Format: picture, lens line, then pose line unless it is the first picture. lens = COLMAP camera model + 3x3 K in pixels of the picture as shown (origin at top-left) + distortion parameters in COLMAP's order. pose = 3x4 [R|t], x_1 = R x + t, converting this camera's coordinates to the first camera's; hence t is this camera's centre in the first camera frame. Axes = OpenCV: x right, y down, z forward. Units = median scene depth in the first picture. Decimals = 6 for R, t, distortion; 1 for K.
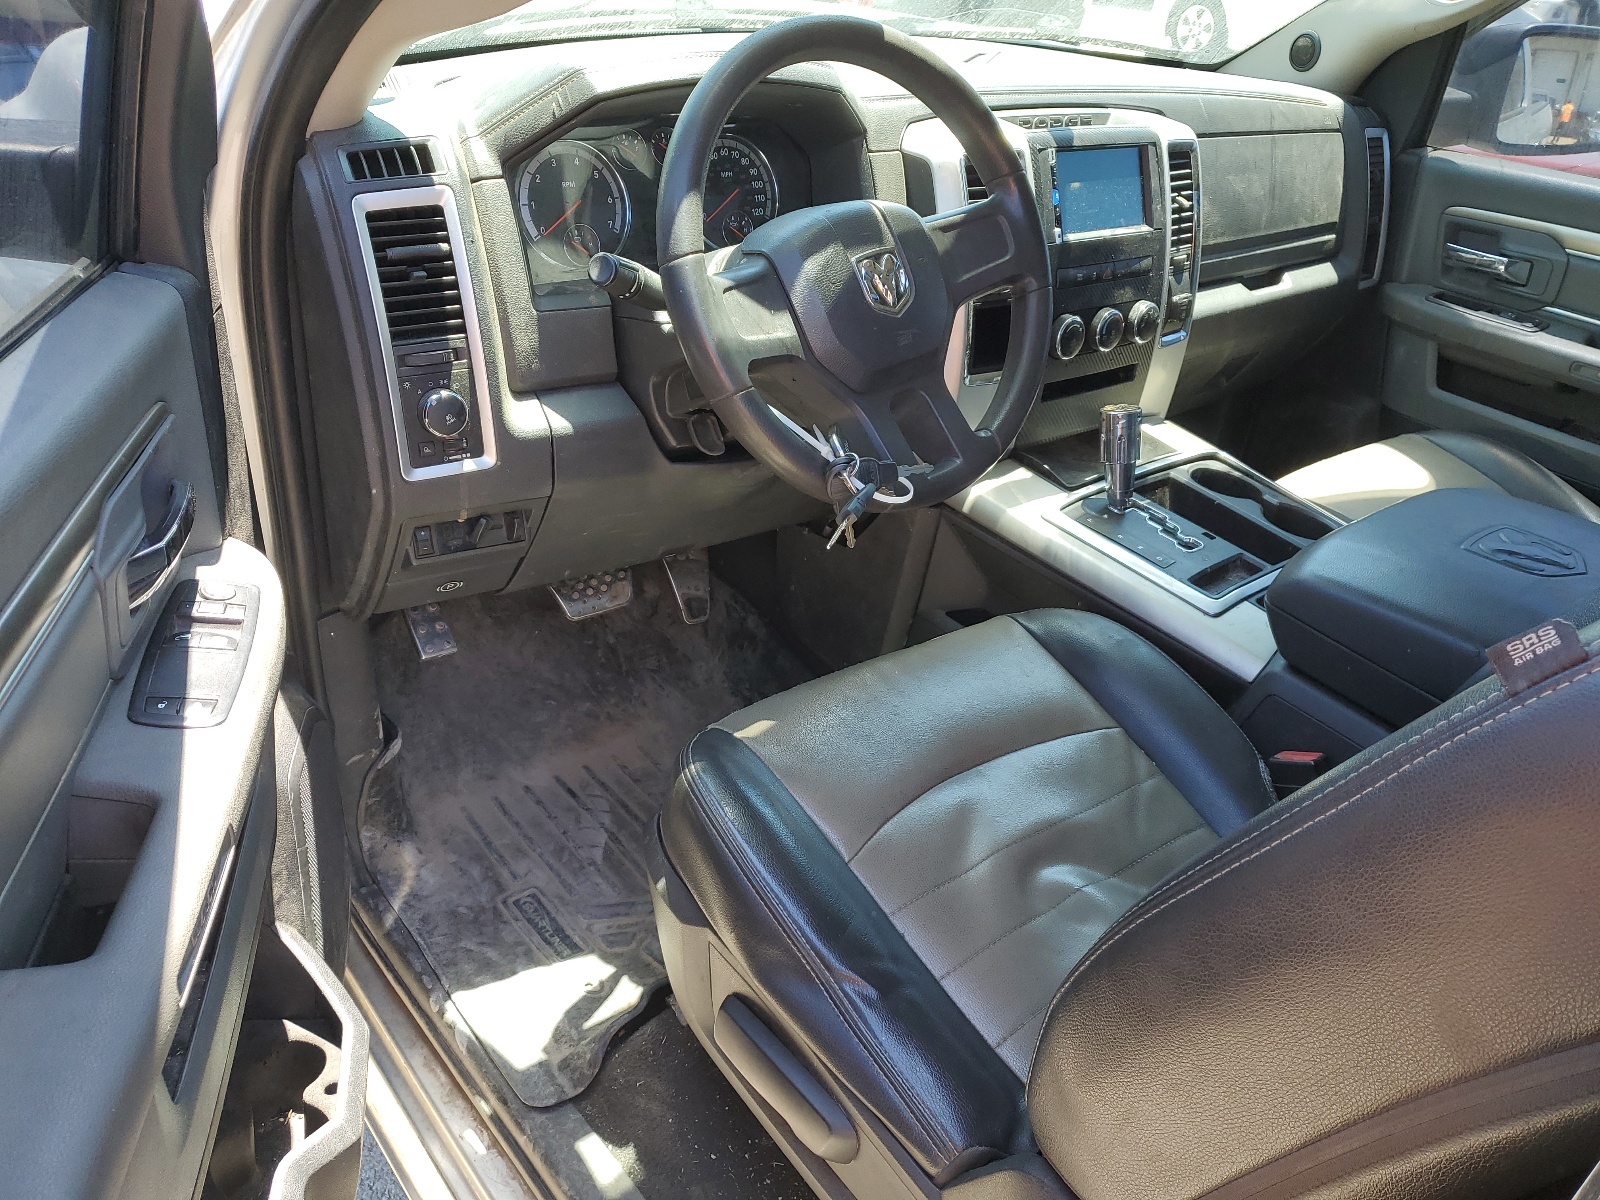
lens RADIAL K [[1188.2, 0, 800.0], [0, 1188.2, 600.0], [0, 0, 1]] dist [0.000949, 0.126429]
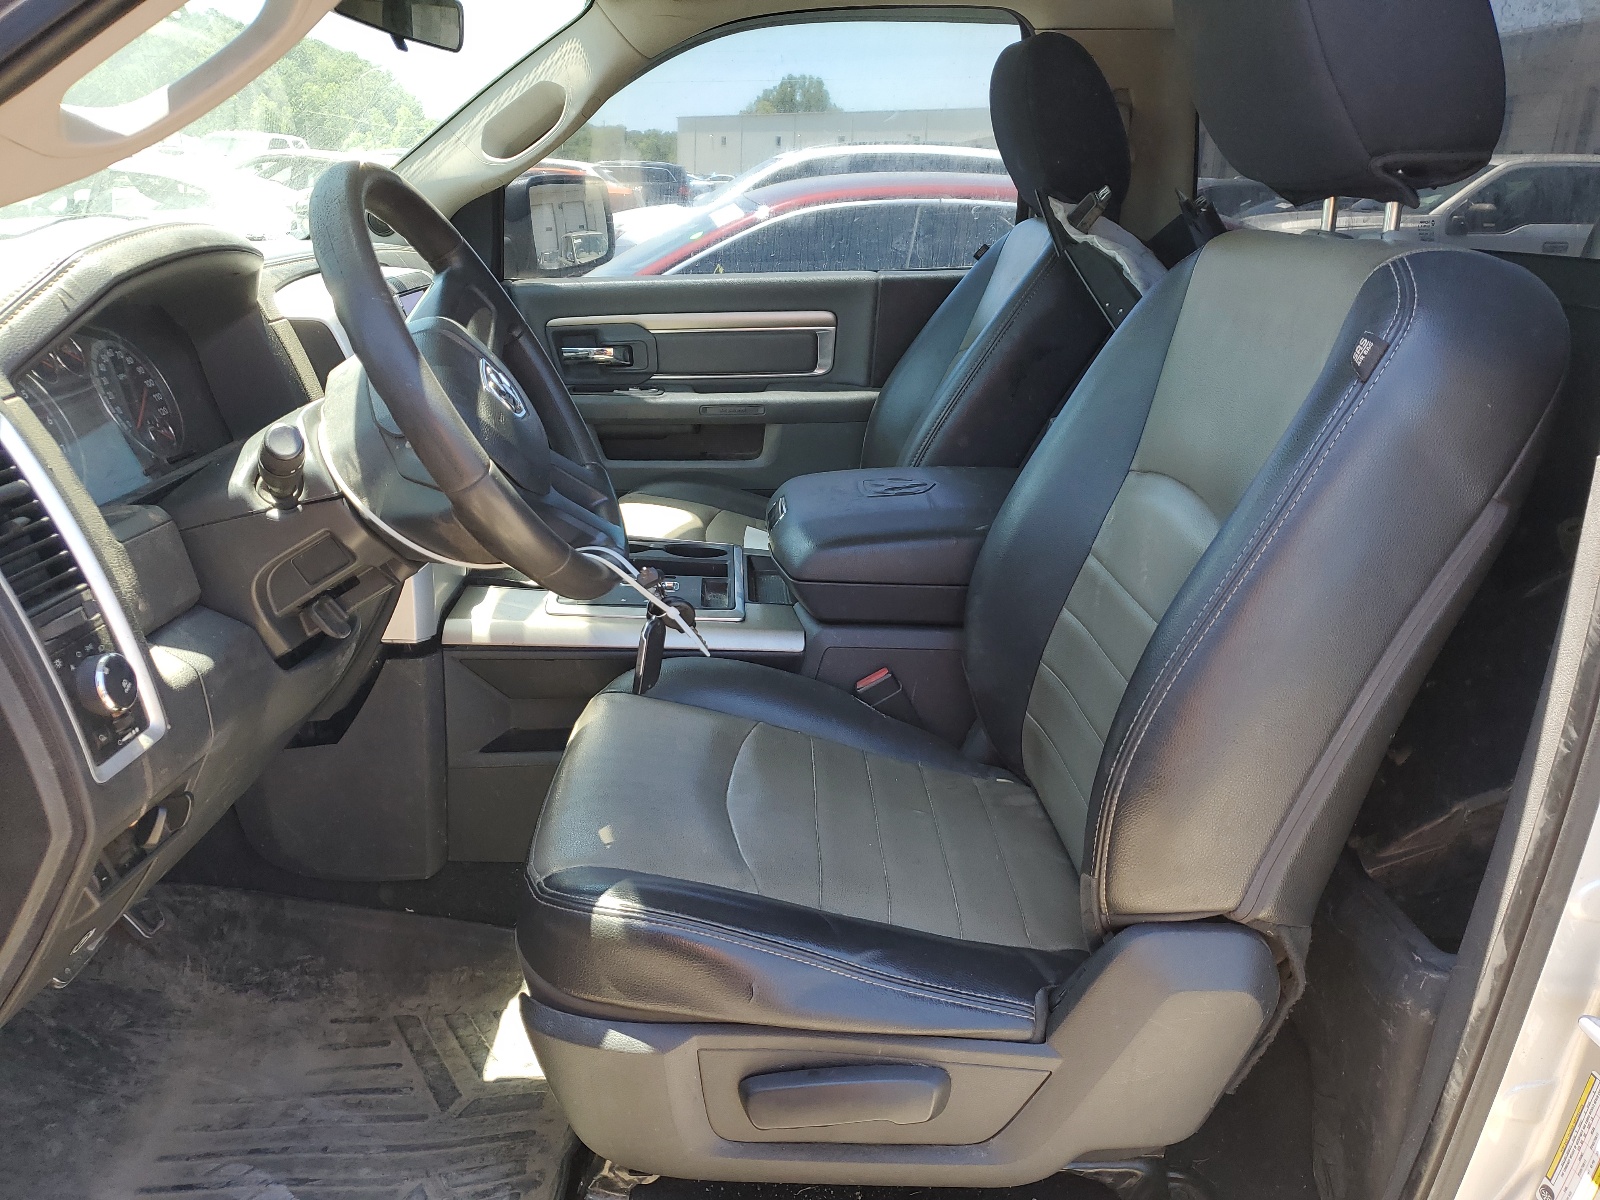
lens RADIAL K [[1188.2, 0, 800.0], [0, 1188.2, 600.0], [0, 0, 1]] dist [0.000949, 0.126429]
pose [[0.648604, -0.365102, 0.667842, -0.471455], [0.459442, 0.887356, 0.038901, -0.027050], [-0.606816, 0.281603, 0.743286, 0.120959]]
